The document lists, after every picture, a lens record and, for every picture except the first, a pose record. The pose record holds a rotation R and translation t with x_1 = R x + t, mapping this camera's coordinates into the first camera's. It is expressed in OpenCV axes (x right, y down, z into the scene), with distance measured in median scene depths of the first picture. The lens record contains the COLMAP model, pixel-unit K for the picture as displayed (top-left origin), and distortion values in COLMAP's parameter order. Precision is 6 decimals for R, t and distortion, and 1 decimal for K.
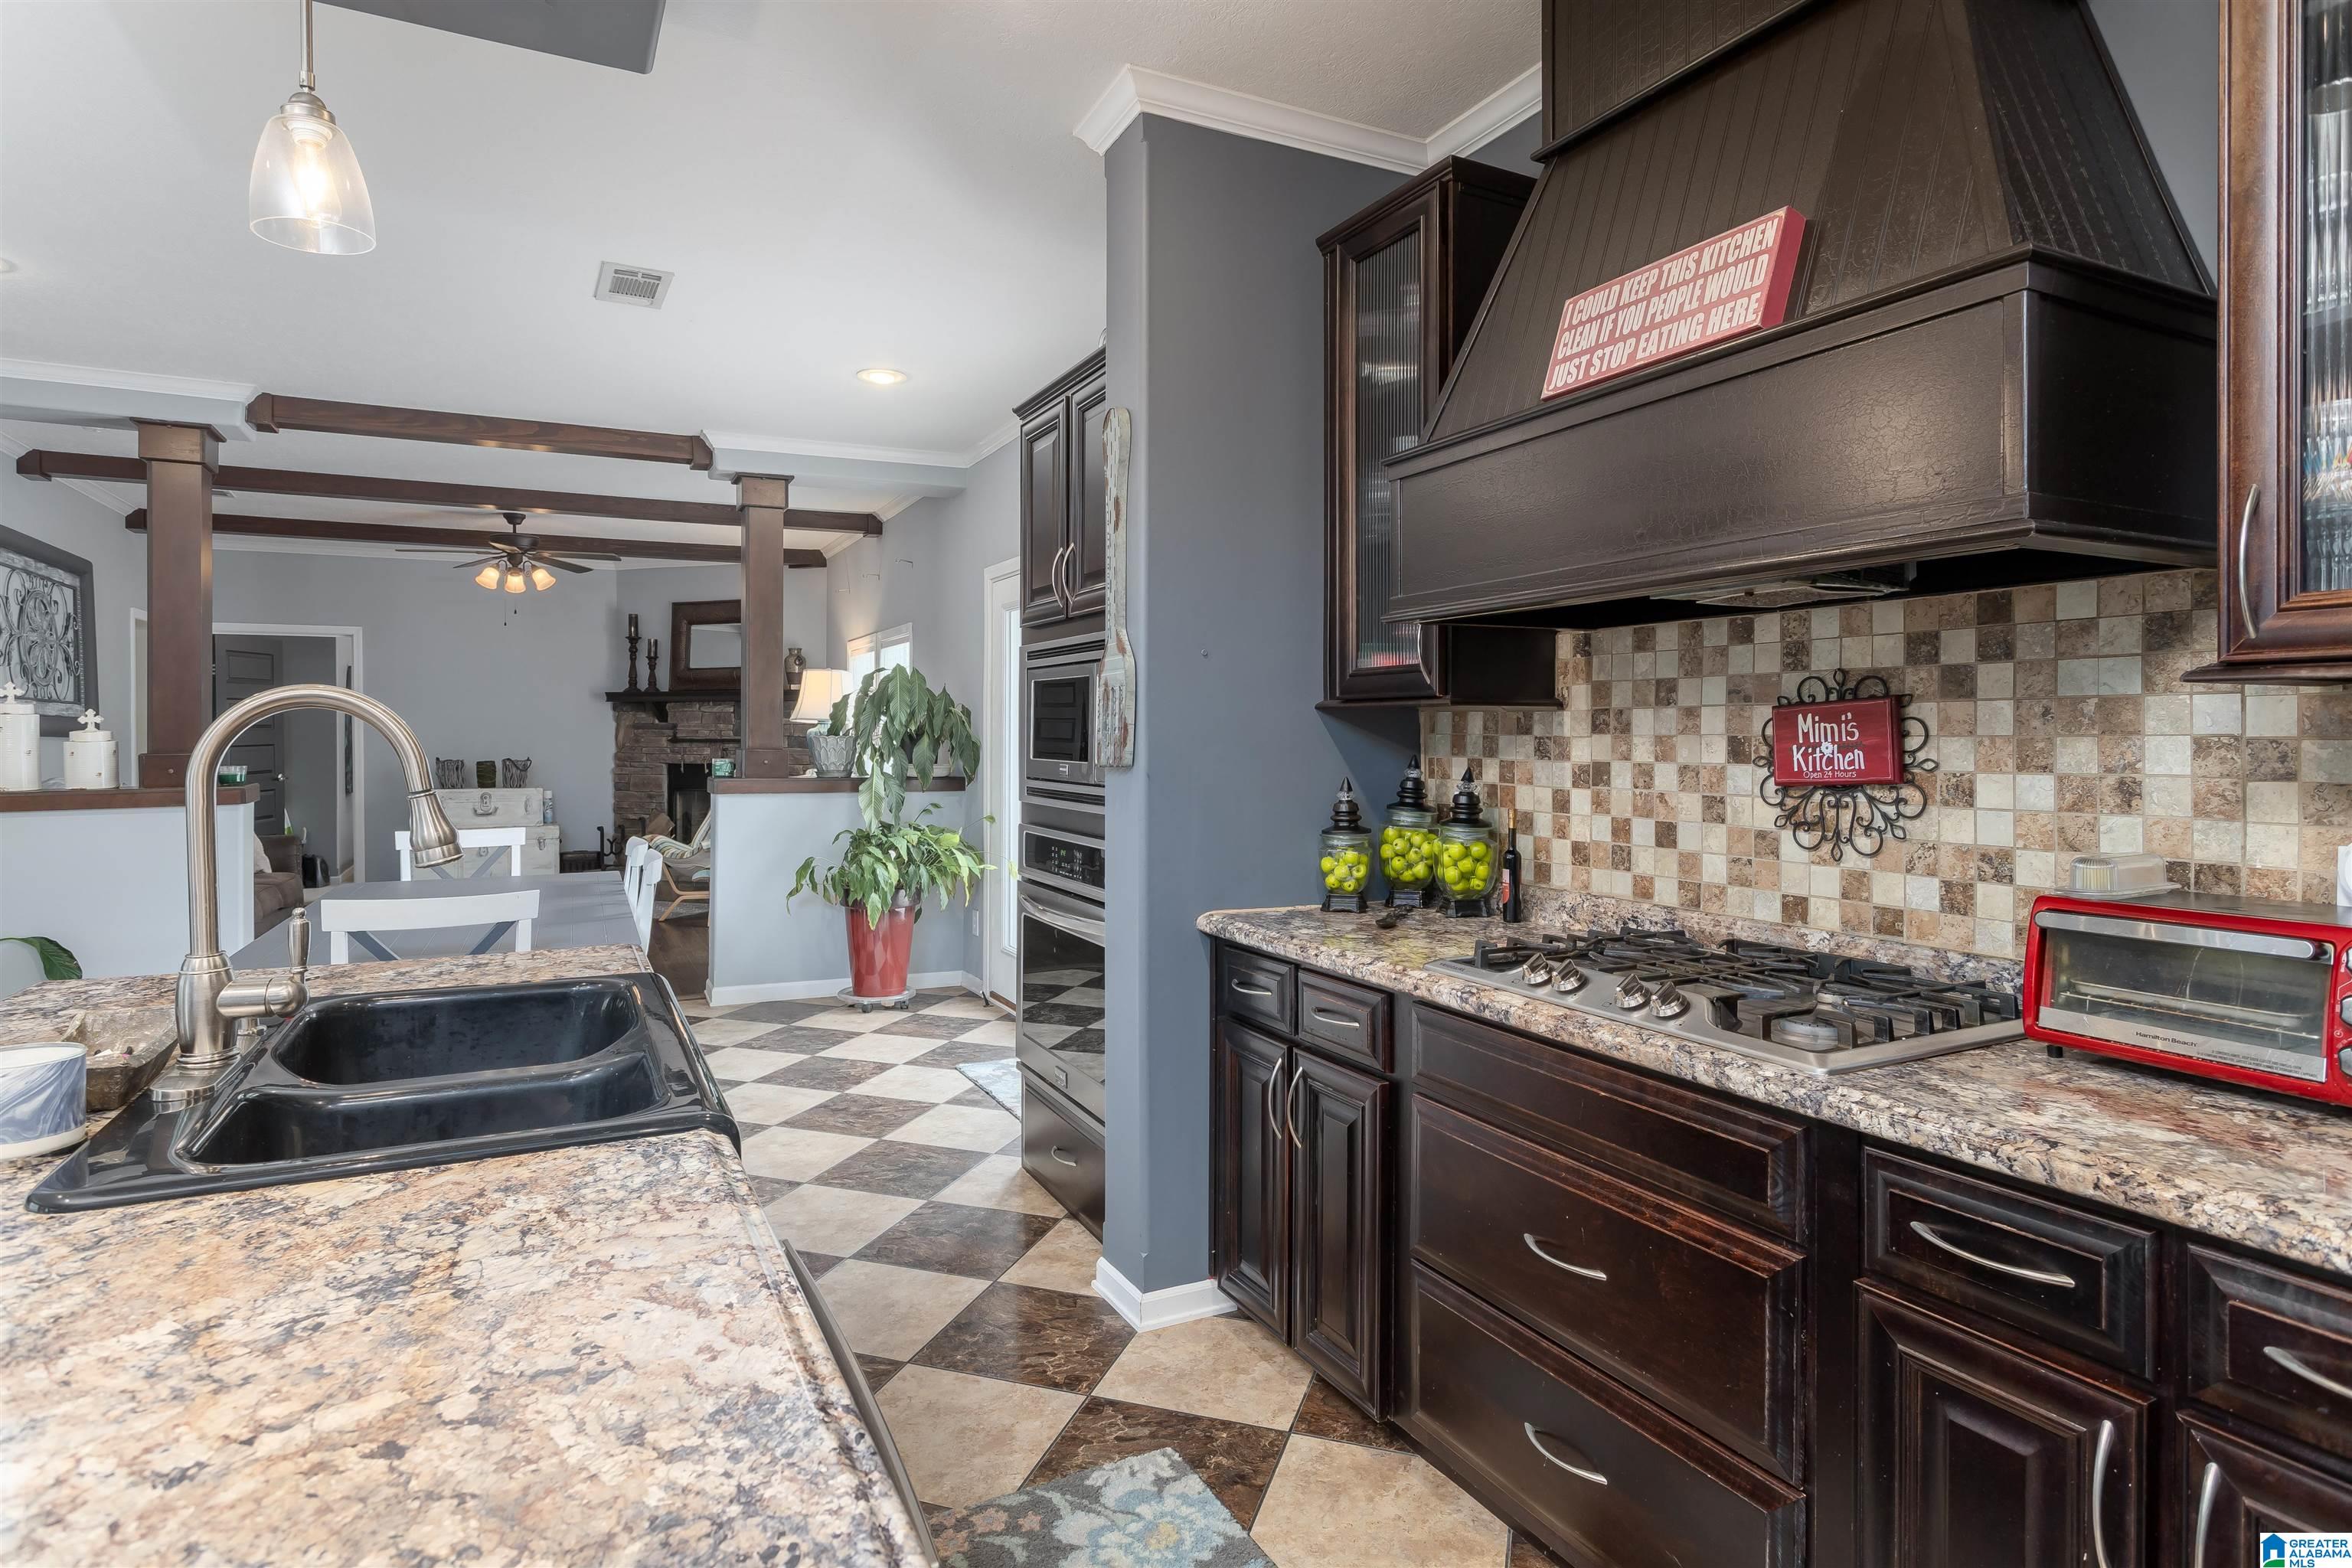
lens RADIAL K [[1242.5, 0, 1165.5], [0, 1242.5, 740.9], [0, 0, 1]] dist [0.001254, 0.000801]
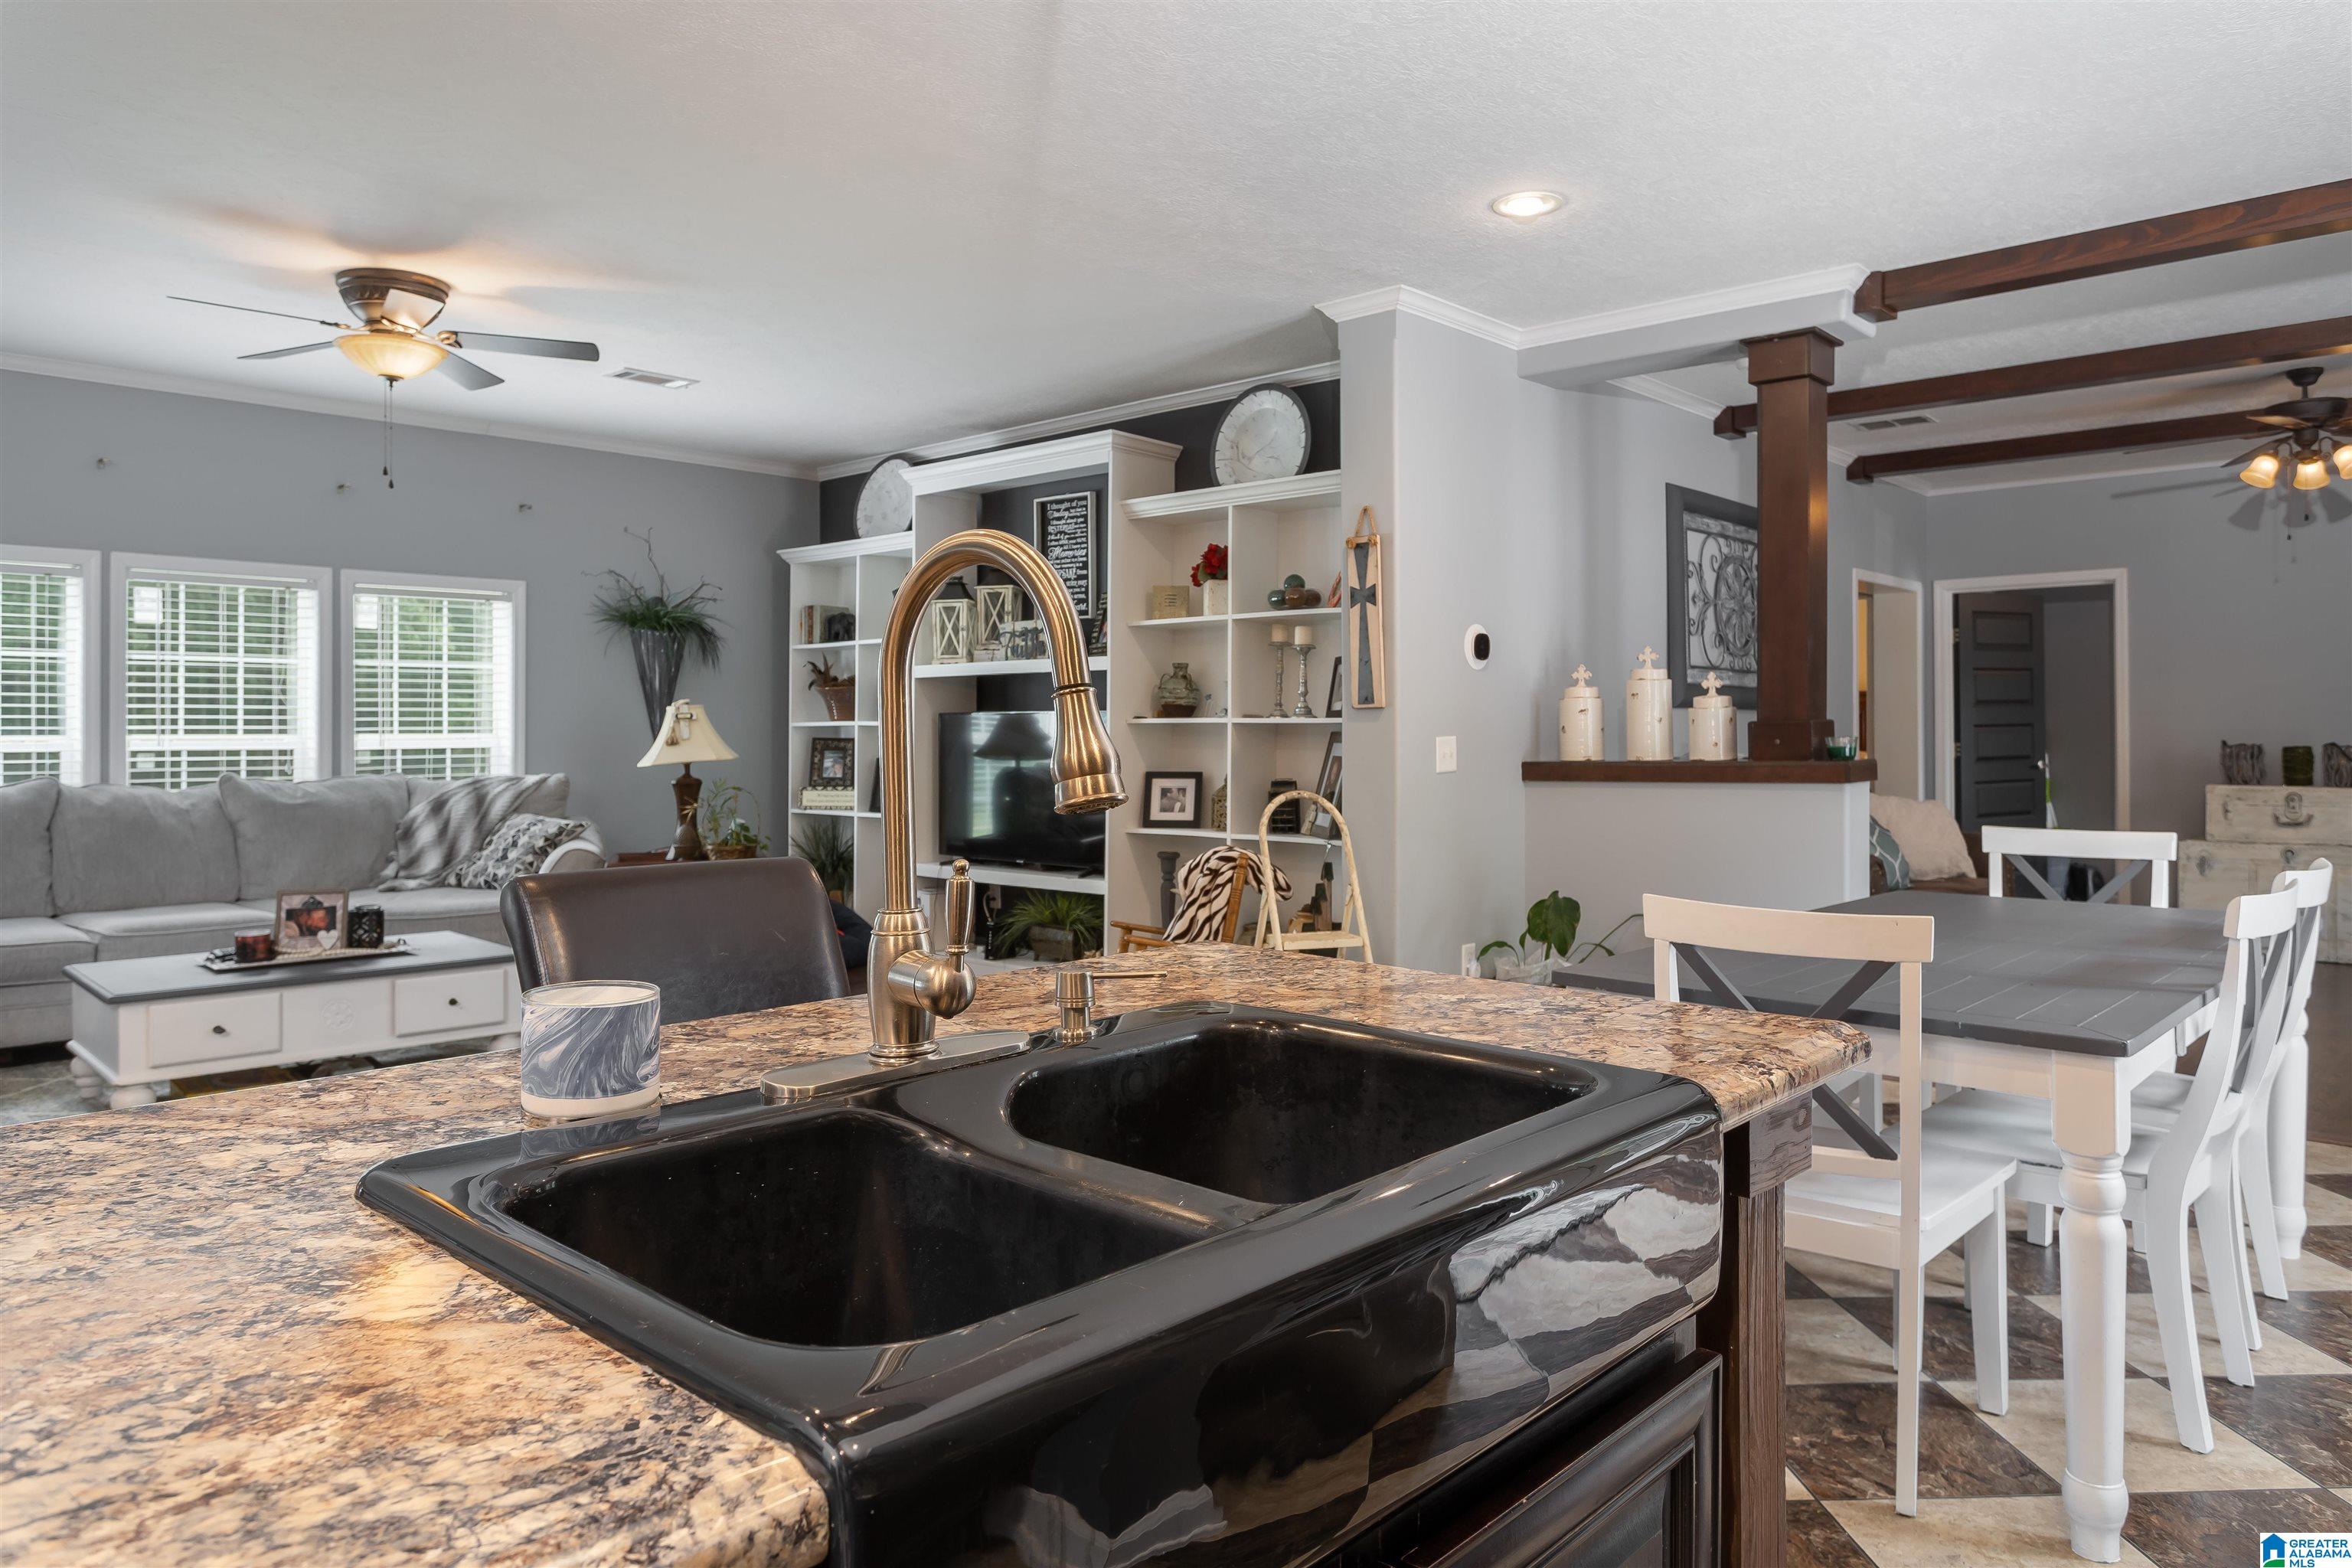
lens RADIAL K [[1526.8, 0, 1168.1], [0, 1526.8, 741.0], [0, 0, 1]] dist [-0.003406, -0.001535]
pose [[0.352345, 0.005551, -0.935854, 0.074162], [-0.001799, 0.999985, 0.005254, 0.039928], [0.935868, -0.000168, 0.352349, 0.491186]]
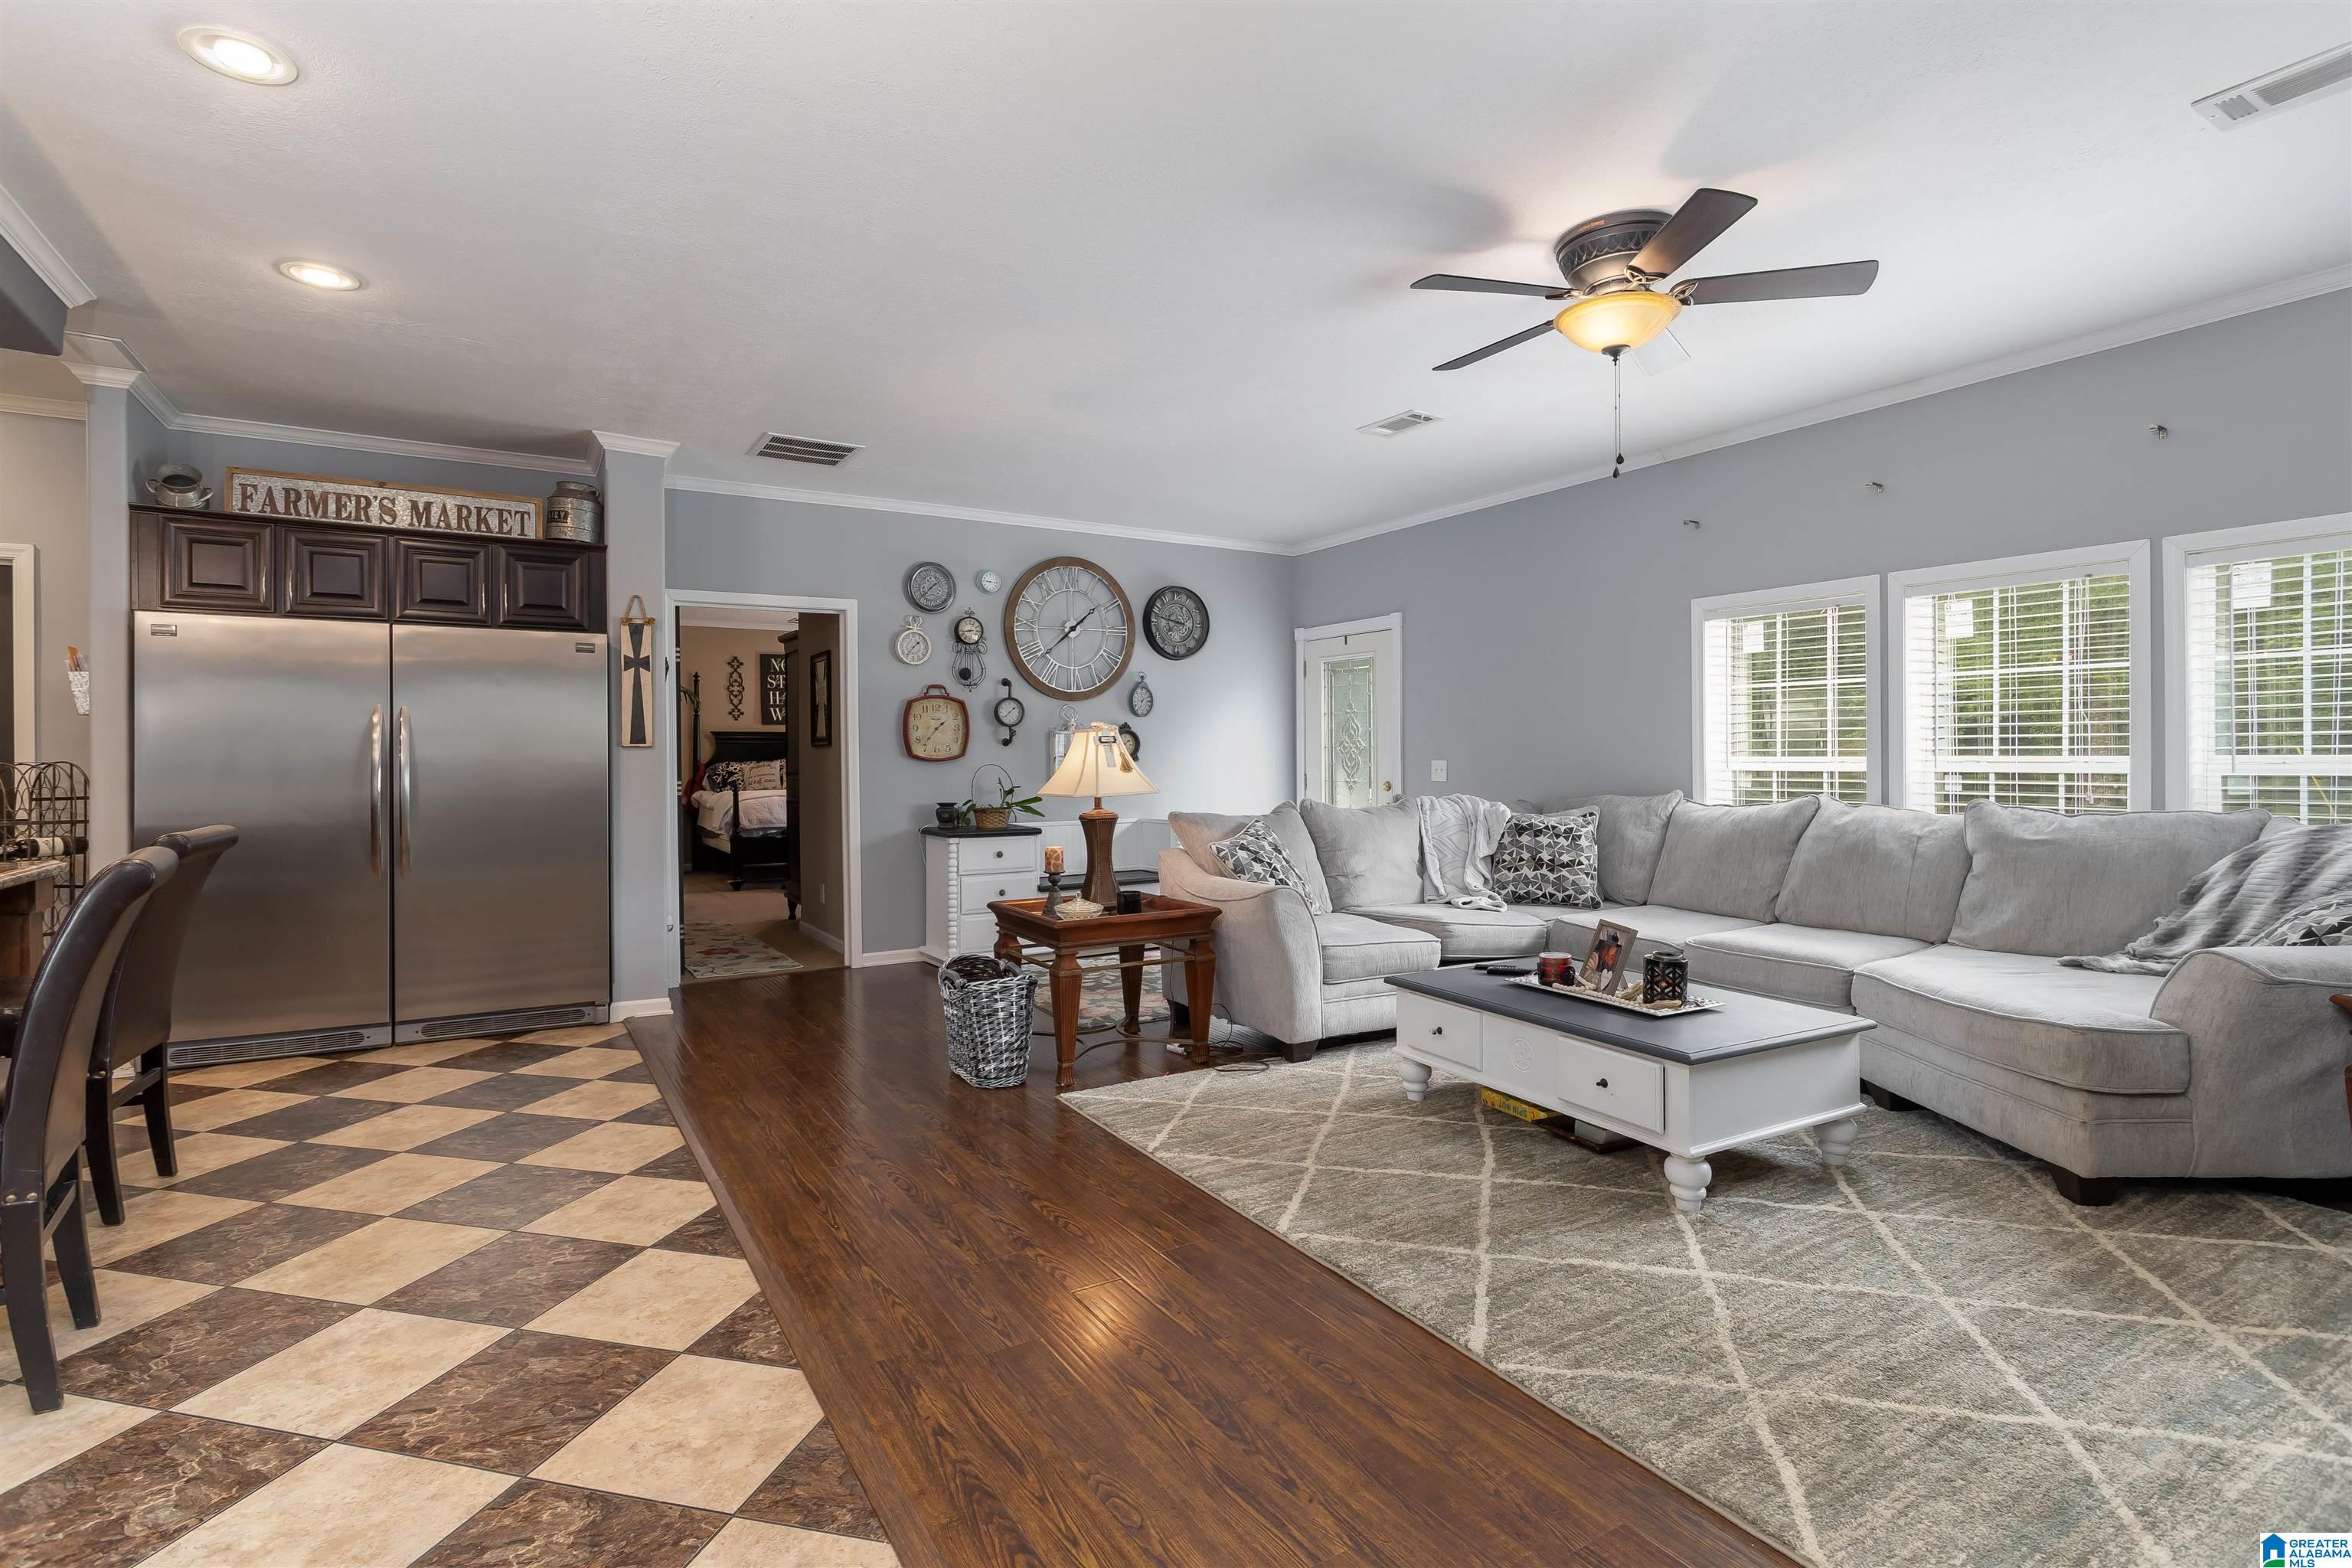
lens RADIAL K [[1120.6, 0, 1167.1], [0, 1120.6, 740.1], [0, 0, 1]] dist [0.000909, 0.000892]
pose [[-0.996427, 0.005383, -0.084288, -1.620152], [0.006289, 0.999925, -0.010491, 0.031750], [0.084225, -0.010984, -0.996386, 1.541716]]
